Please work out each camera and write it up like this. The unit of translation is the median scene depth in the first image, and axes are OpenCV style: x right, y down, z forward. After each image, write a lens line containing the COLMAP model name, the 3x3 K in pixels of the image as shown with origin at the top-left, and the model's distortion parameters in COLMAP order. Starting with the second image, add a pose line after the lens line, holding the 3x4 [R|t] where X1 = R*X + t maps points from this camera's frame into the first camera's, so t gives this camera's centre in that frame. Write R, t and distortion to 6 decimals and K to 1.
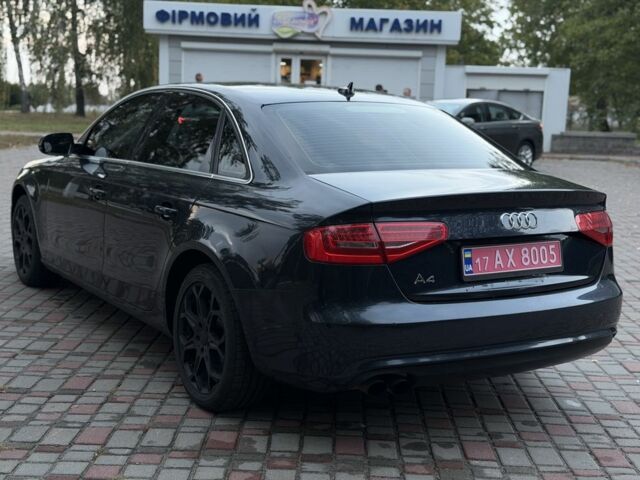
lens RADIAL K [[892.7, 0, 320.0], [0, 892.7, 238.6], [0, 0, 1]] dist [0.109802, 0.000000]
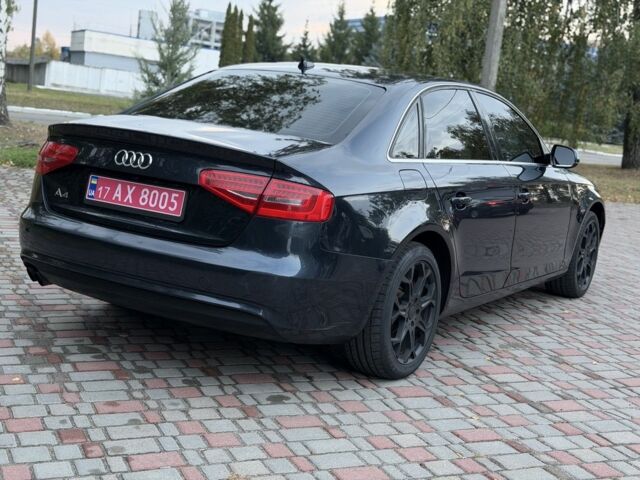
lens RADIAL K [[892.7, 0, 318.7], [0, 892.7, 237.0], [0, 0, 1]] dist [0.109802, 0.000000]
pose [[0.466014, 0.166453, -0.868979, 1.109018], [-0.209288, 0.975010, 0.074527, -0.049080], [0.859668, 0.147136, 0.489205, 0.601192]]
